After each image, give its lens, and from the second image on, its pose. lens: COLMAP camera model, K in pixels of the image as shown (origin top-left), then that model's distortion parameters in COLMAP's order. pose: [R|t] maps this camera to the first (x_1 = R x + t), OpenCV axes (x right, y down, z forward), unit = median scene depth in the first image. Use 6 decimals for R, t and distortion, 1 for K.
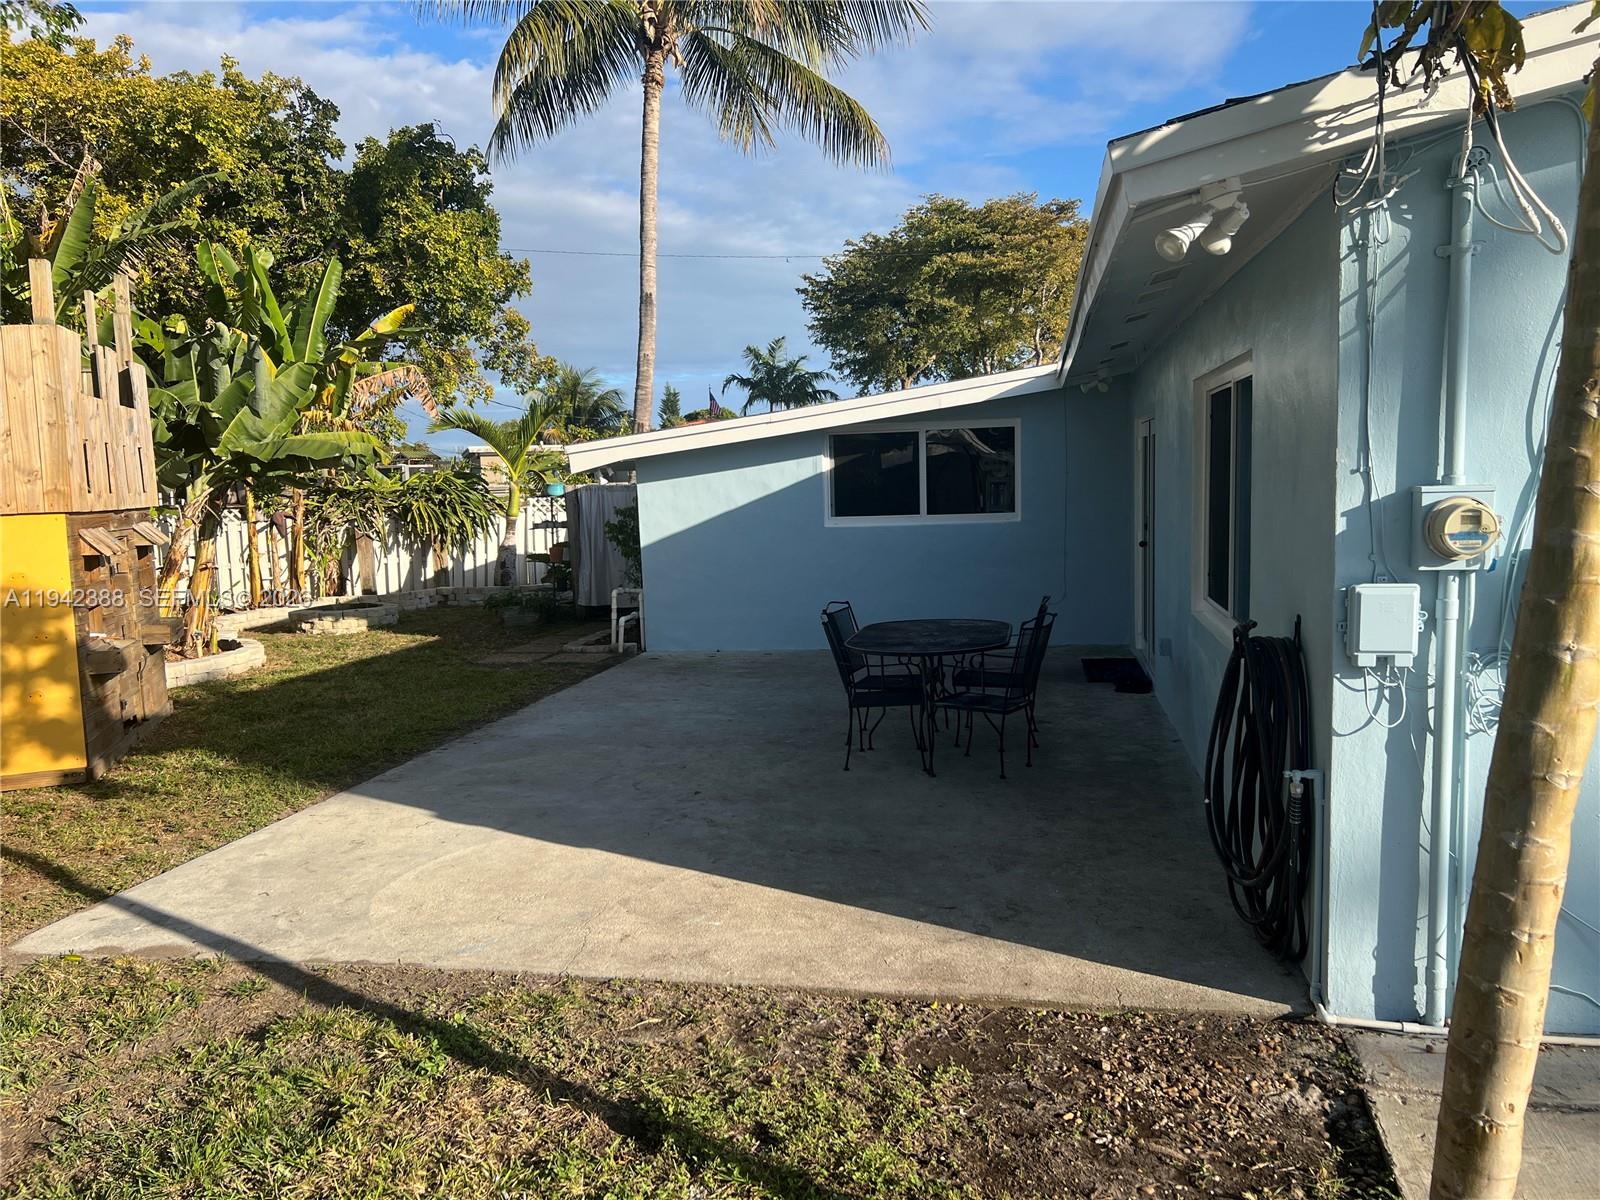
lens RADIAL K [[1212.8, 0, 816.3], [0, 1212.8, 612.3], [0, 0, 1]] dist [0.048713, -0.060347]
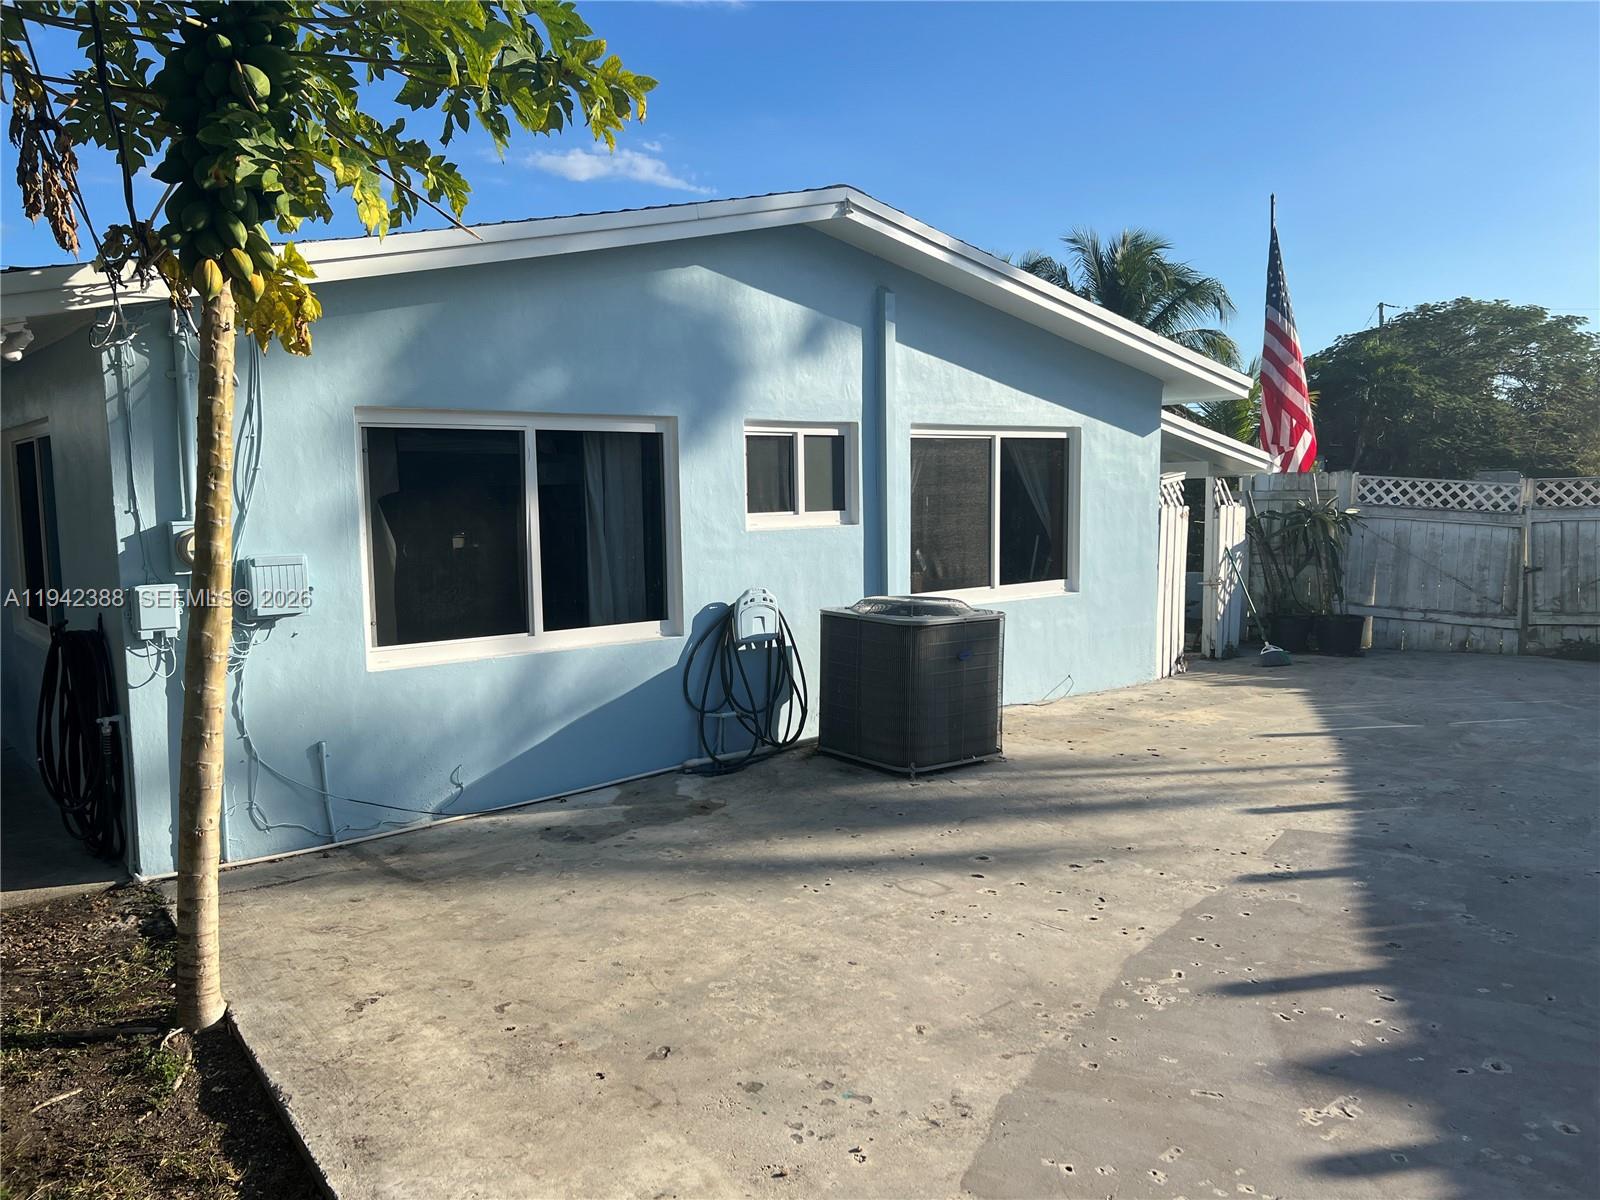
lens RADIAL K [[1212.8, 0, 783.9], [0, 1212.8, 596.1], [0, 0, 1]] dist [0.048713, -0.060347]
pose [[0.648768, -0.057686, 0.758796, -0.190714], [0.089911, 0.995949, -0.001159, 0.064545], [-0.755656, 0.068977, 0.651327, -0.604009]]
